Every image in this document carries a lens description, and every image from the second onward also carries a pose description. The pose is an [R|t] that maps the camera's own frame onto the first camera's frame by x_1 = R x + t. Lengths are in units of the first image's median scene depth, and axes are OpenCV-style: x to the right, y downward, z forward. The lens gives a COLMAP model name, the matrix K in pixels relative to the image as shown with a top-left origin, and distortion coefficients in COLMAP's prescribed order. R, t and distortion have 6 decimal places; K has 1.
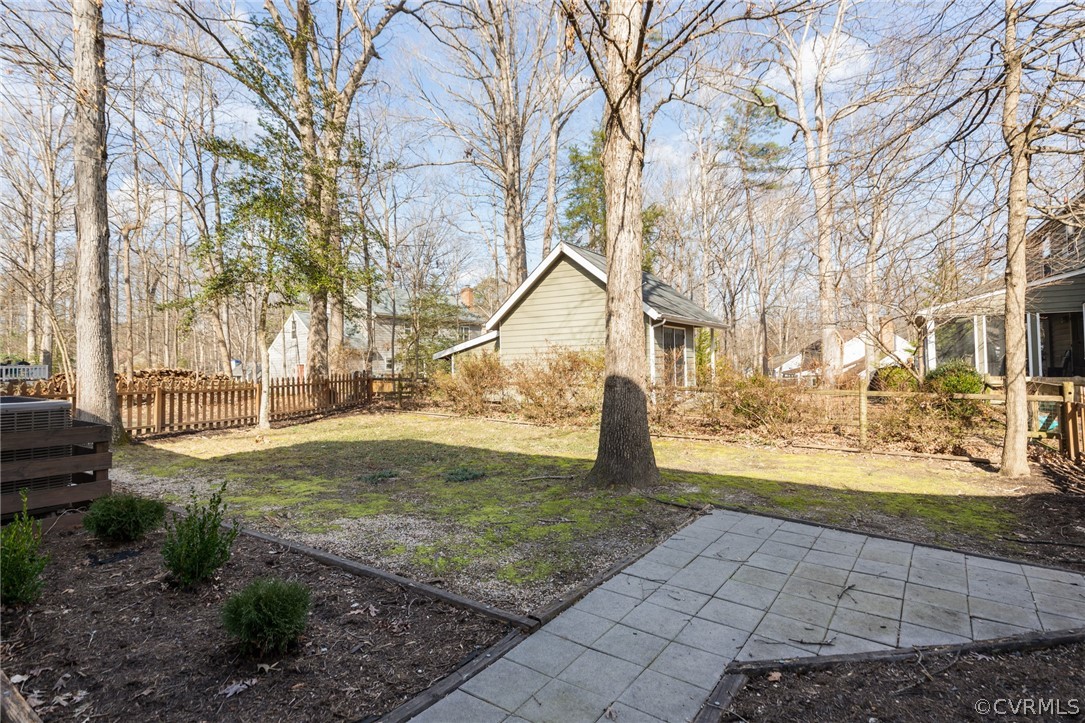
lens RADIAL K [[542.3, 0, 540.8], [0, 542.3, 352.3], [0, 0, 1]] dist [-0.001337, 0.000199]
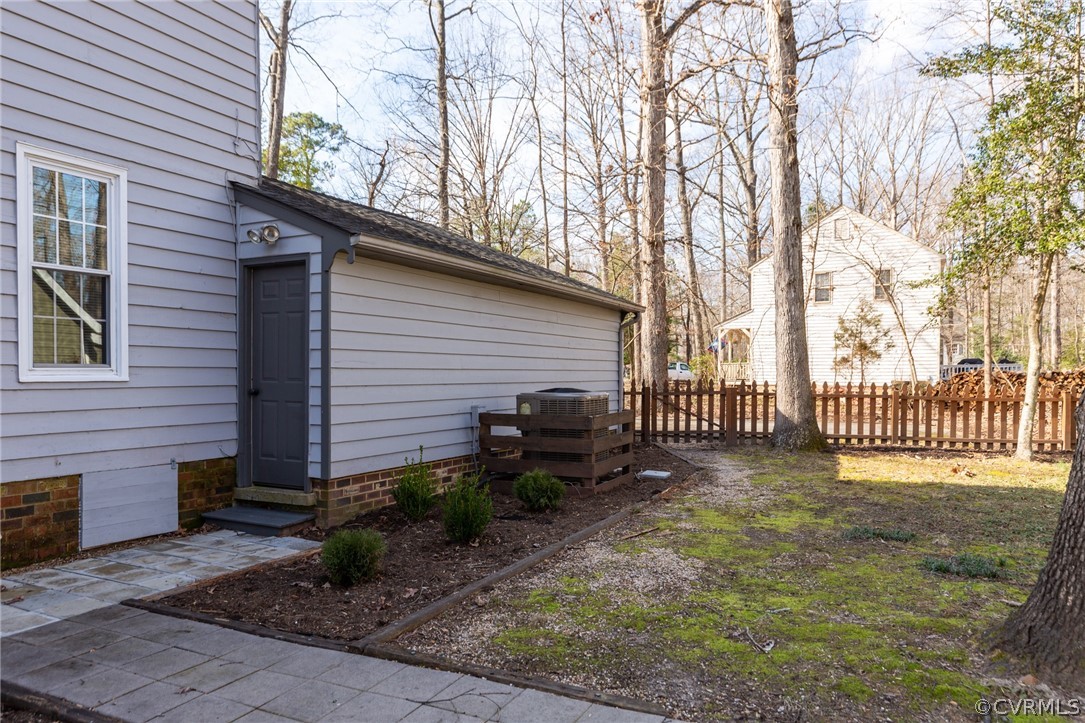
lens RADIAL K [[748.7, 0, 541.3], [0, 748.7, 369.2], [0, 0, 1]] dist [0.005310, 0.002085]
pose [[0.171744, 0.012758, -0.985059, 0.838823], [0.017204, 0.999725, 0.015947, 0.011197], [0.984991, -0.019686, 0.171477, 0.716444]]
